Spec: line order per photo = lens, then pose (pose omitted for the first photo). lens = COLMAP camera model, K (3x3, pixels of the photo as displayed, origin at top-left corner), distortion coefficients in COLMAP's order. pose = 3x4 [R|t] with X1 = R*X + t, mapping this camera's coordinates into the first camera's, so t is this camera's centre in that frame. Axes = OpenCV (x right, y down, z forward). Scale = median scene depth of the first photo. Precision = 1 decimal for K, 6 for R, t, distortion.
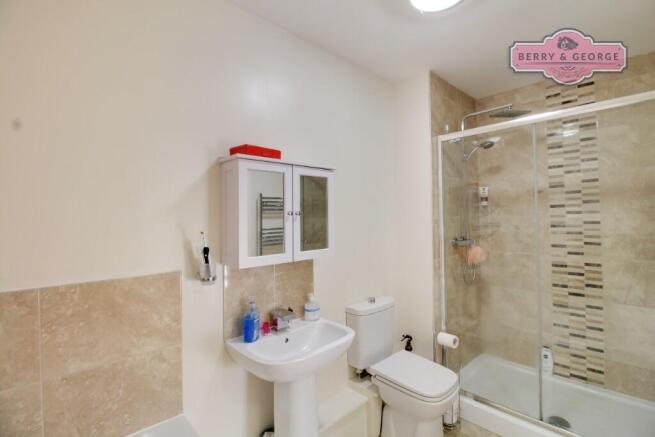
lens RADIAL K [[313.0, 0, 331.0], [0, 313.0, 212.2], [0, 0, 1]] dist [-0.000614, -0.000737]
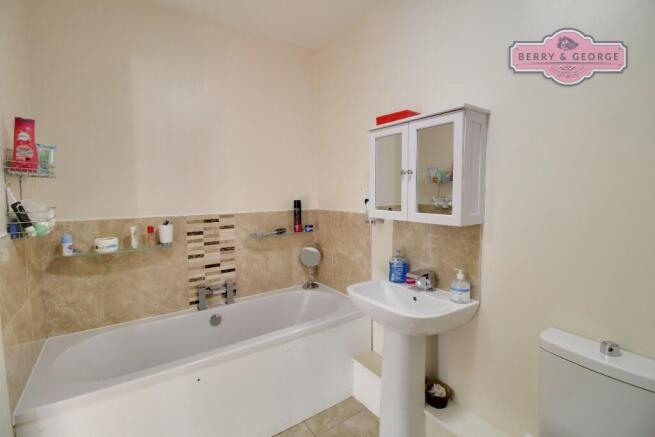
lens RADIAL K [[313.0, 0, 331.0], [0, 313.0, 212.2], [0, 0, 1]] dist [-0.000614, -0.000737]
pose [[-0.140291, 0.095488, -0.985495, 0.393314], [0.016274, 0.995427, 0.094134, 0.013912], [0.989977, -0.002832, -0.141203, 0.396021]]
